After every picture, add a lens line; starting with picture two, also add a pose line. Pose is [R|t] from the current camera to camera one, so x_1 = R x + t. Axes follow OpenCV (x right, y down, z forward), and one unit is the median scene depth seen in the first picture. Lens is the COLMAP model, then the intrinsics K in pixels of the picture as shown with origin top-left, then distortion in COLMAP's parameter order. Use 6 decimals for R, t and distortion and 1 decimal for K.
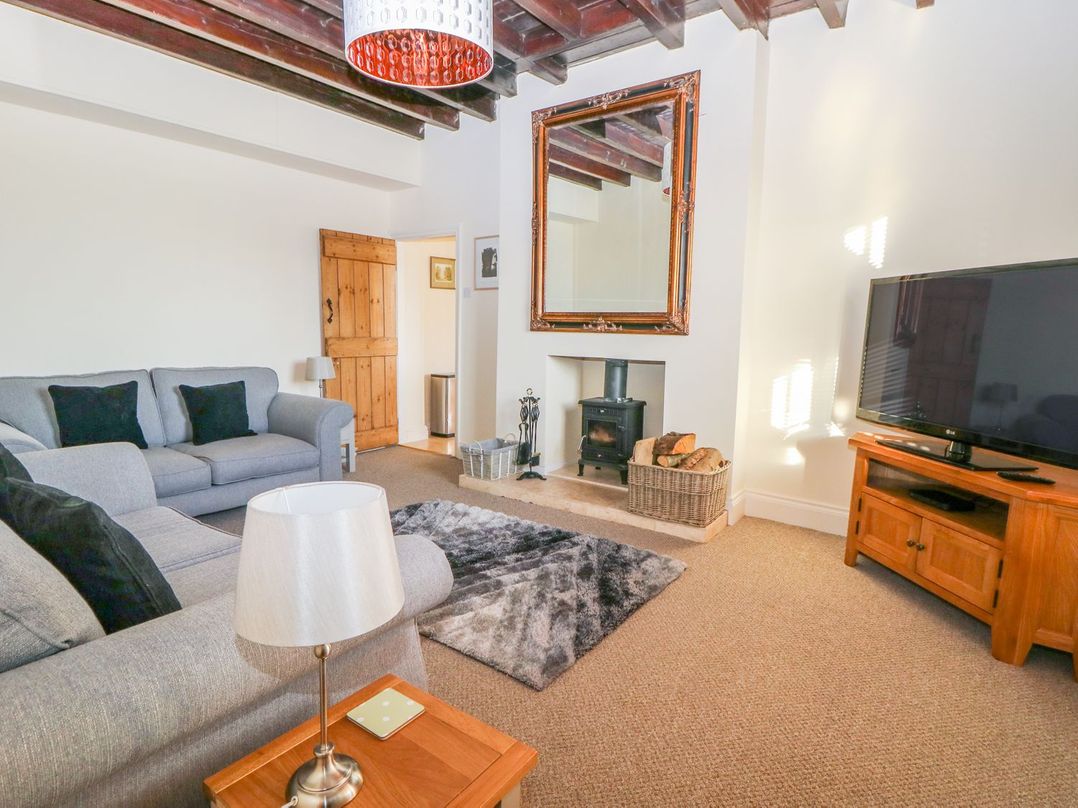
lens RADIAL K [[579.4, 0, 534.5], [0, 579.4, 400.5], [0, 0, 1]] dist [0.000362, -0.009077]
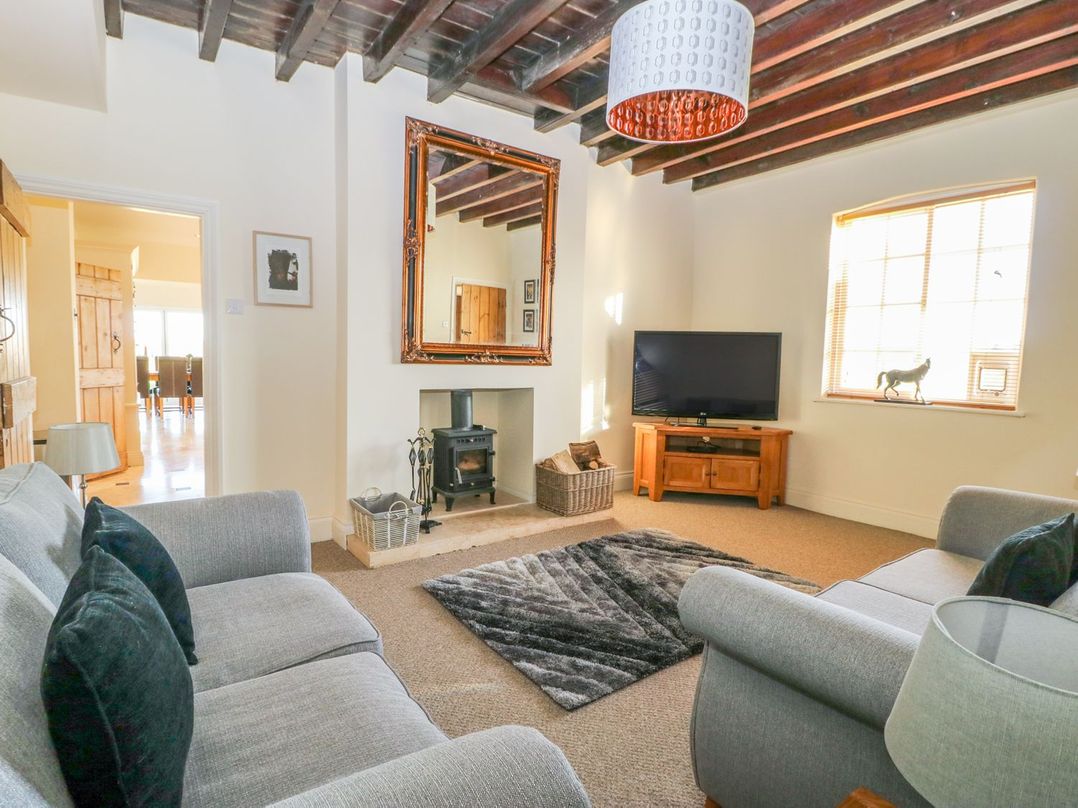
lens RADIAL K [[579.4, 0, 534.5], [0, 579.4, 400.5], [0, 0, 1]] dist [0.000362, -0.009077]
pose [[0.306996, -0.078400, 0.948476, -0.852315], [0.105297, 0.993281, 0.048022, -0.093557], [-0.945868, 0.085129, 0.313189, 0.599148]]
